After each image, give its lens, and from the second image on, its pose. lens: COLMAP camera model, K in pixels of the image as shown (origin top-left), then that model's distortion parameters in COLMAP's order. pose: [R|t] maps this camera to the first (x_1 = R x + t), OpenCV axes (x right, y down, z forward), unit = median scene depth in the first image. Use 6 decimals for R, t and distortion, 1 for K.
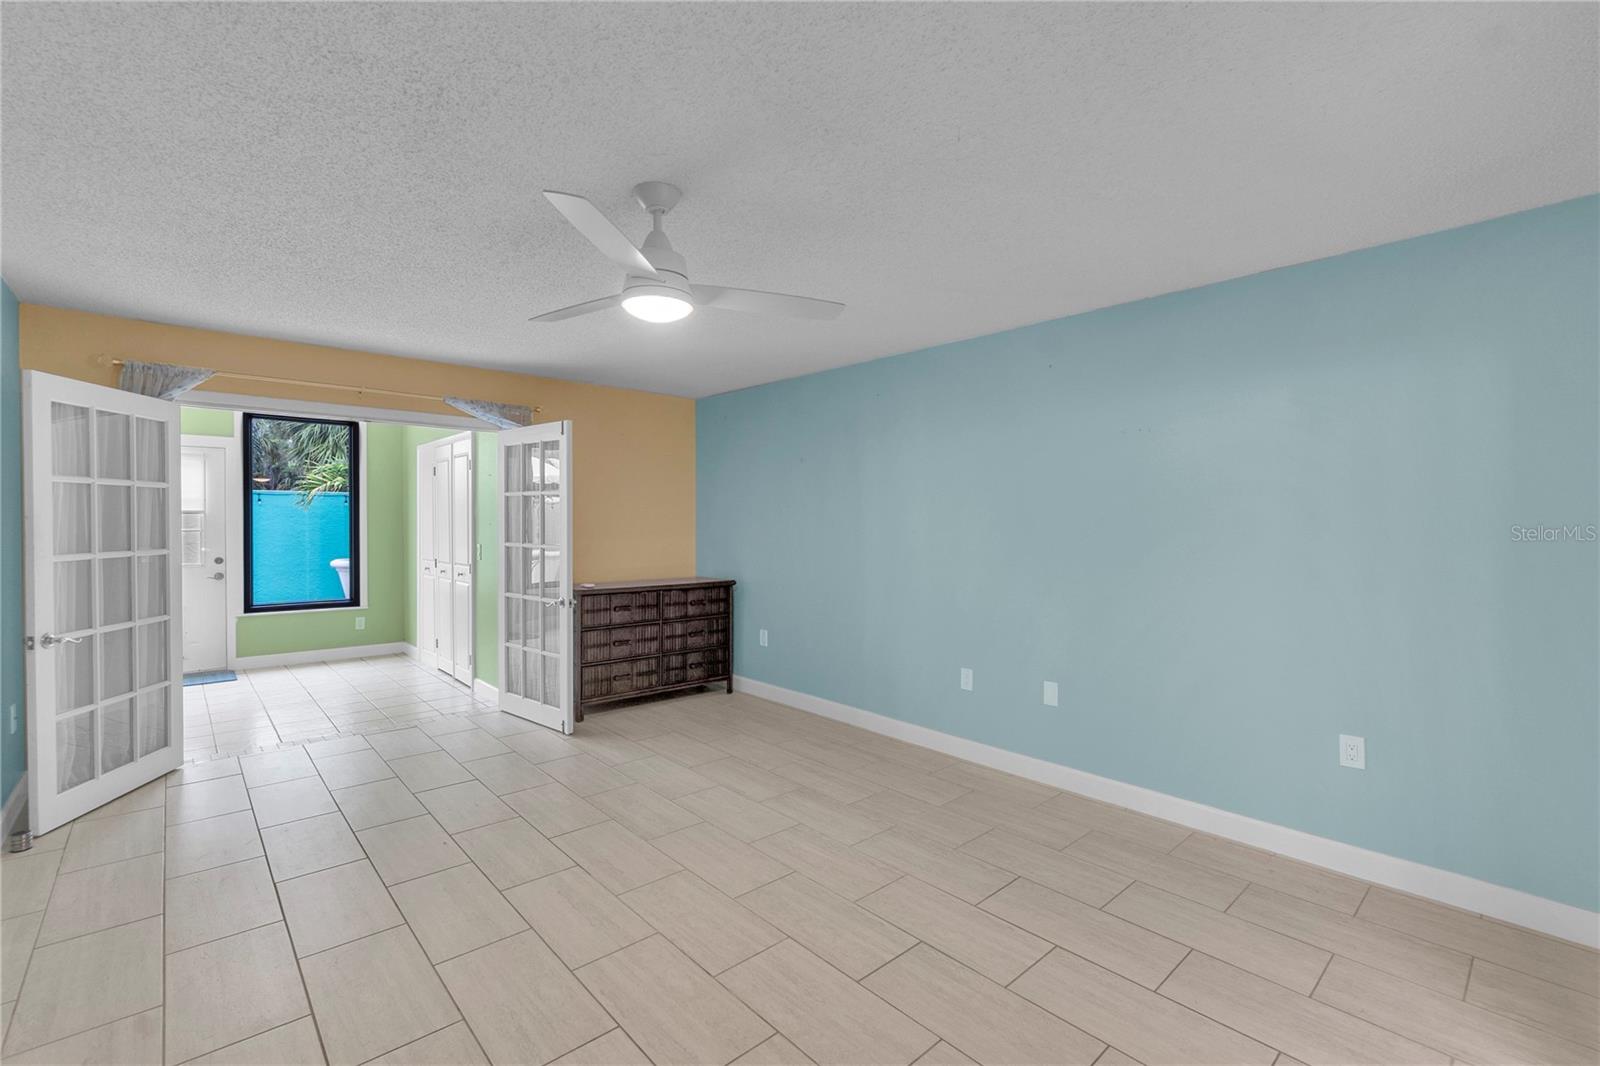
lens RADIAL K [[701.5, 0, 797.9], [0, 701.5, 533.7], [0, 0, 1]] dist [-0.003124, 0.000507]
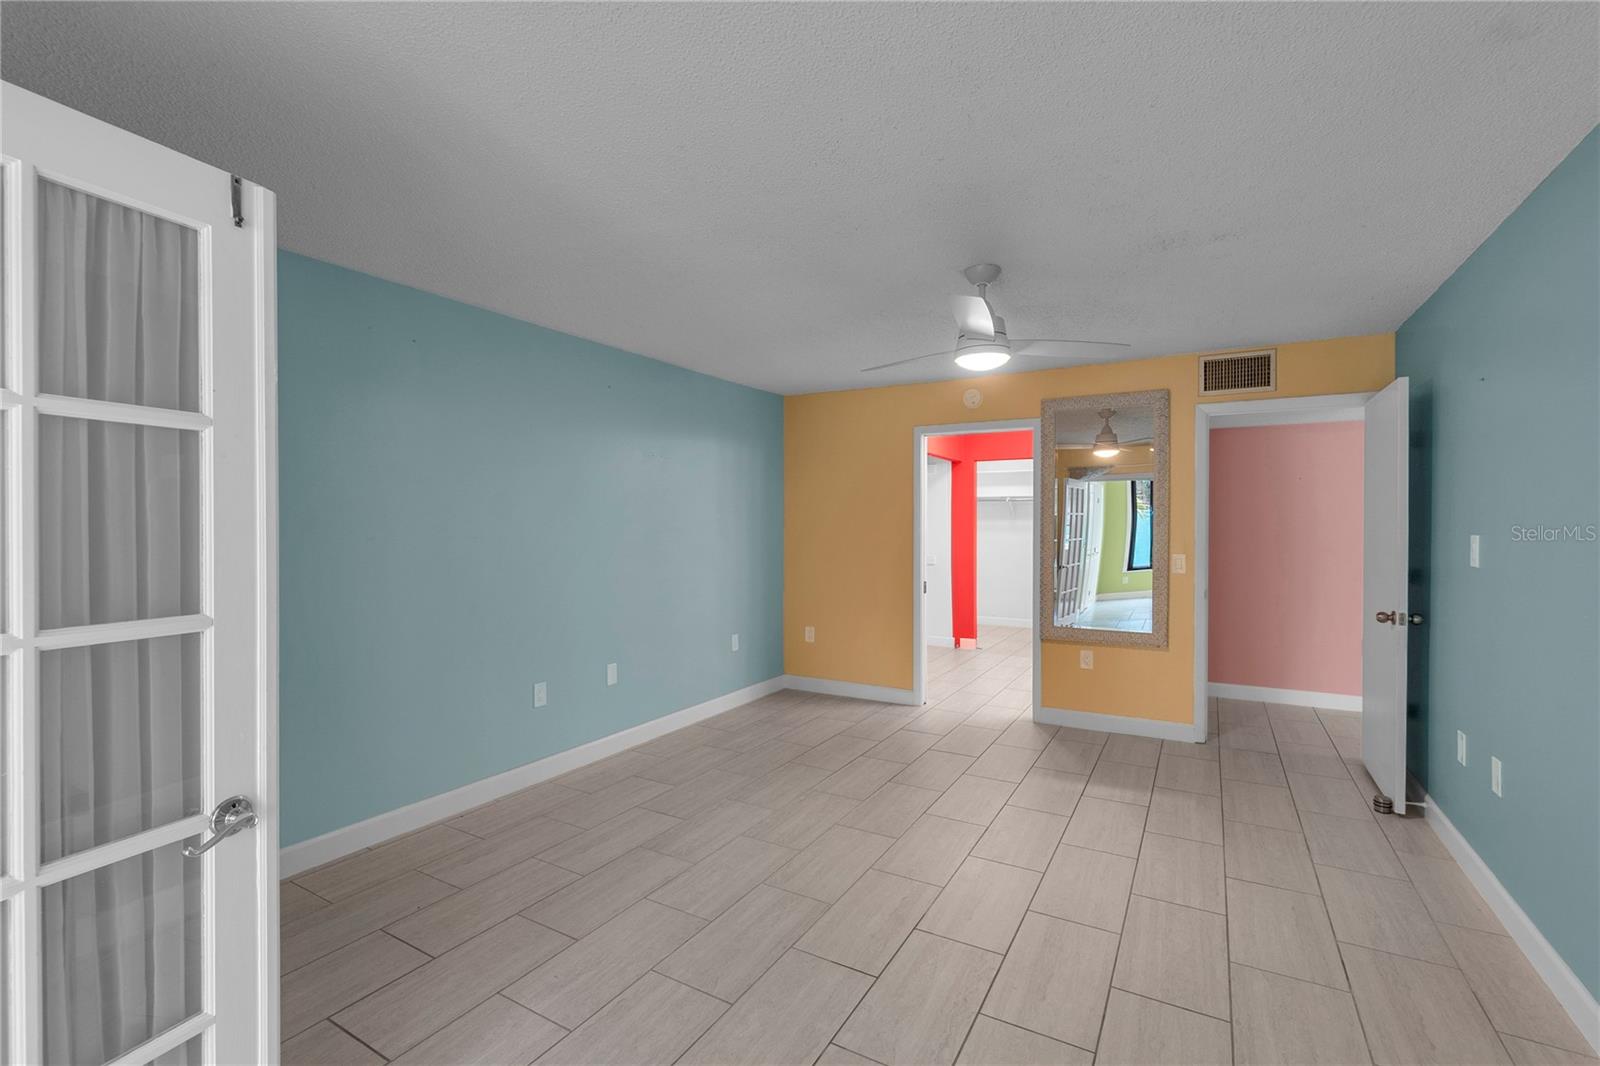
lens RADIAL K [[701.5, 0, 796.6], [0, 701.5, 531.1], [0, 0, 1]] dist [-0.003124, 0.000507]
pose [[-0.302364, -0.014622, 0.953080, -0.728681], [0.011914, 0.999746, 0.019118, -0.022028], [-0.953118, 0.017136, -0.302113, 0.935744]]
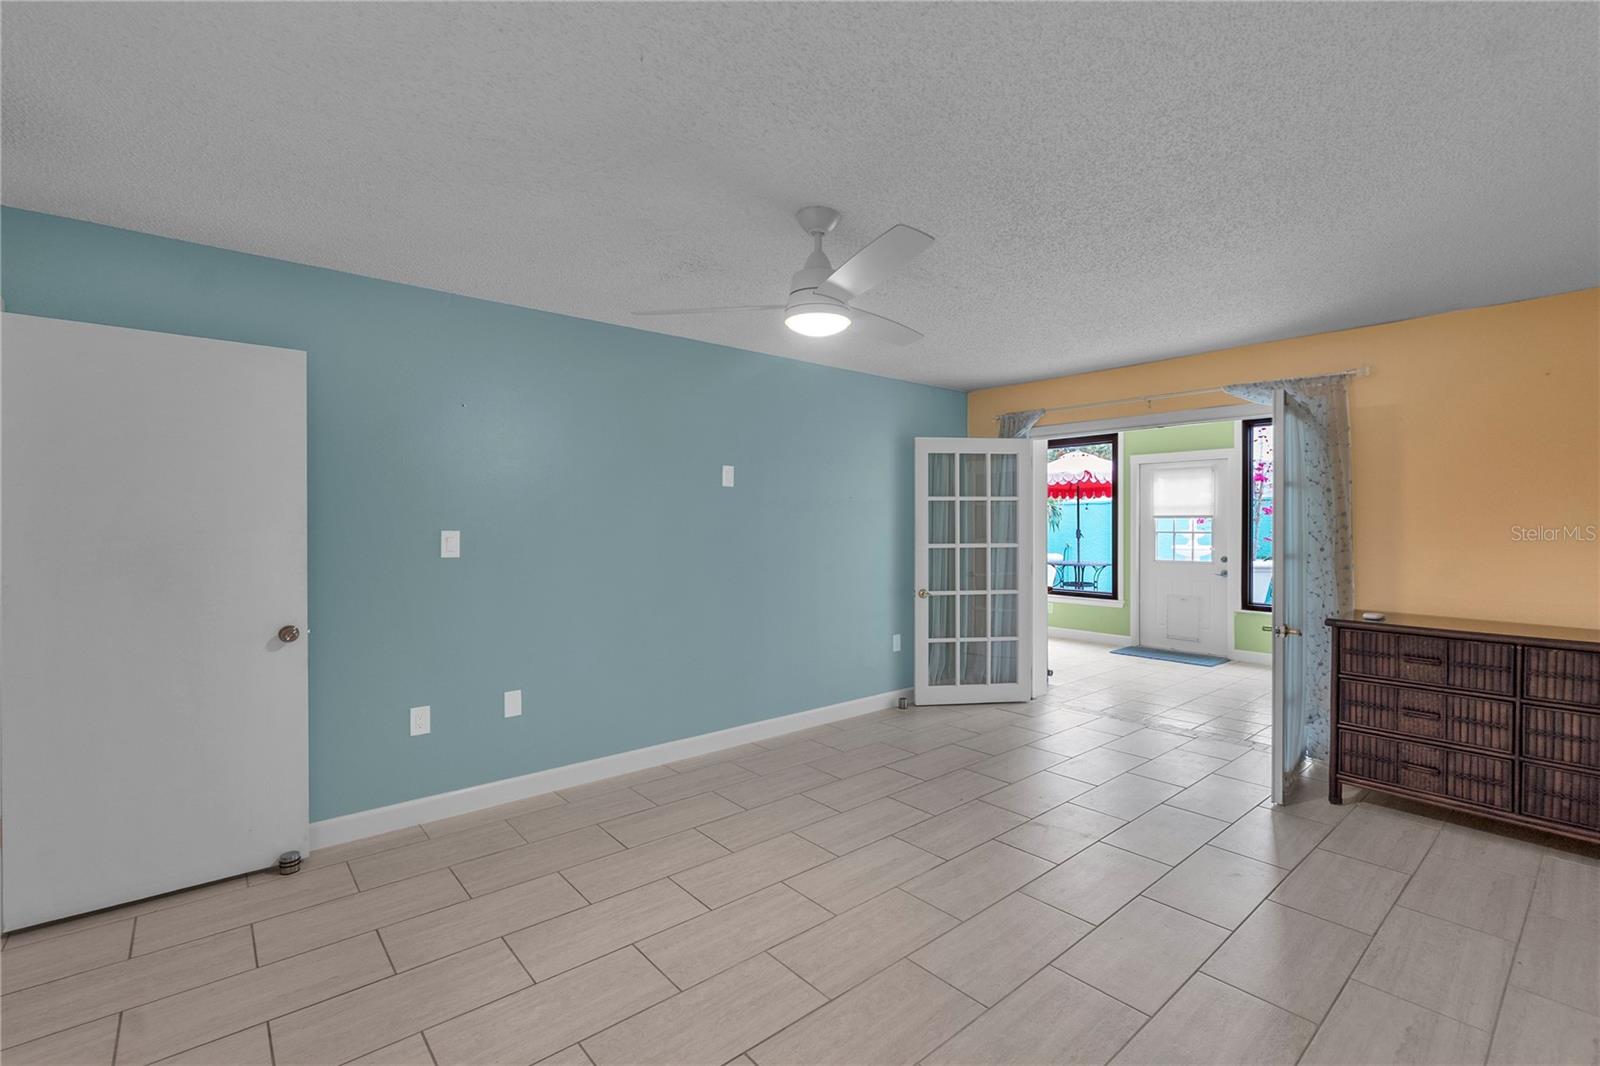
lens RADIAL K [[701.5, 0, 804.1], [0, 701.5, 528.1], [0, 0, 1]] dist [-0.003124, 0.000507]
pose [[-0.019017, 0.003796, -0.999812, 0.472314], [-0.017738, 0.999834, 0.004133, -0.006684], [0.999662, 0.017813, -0.018946, 0.538470]]
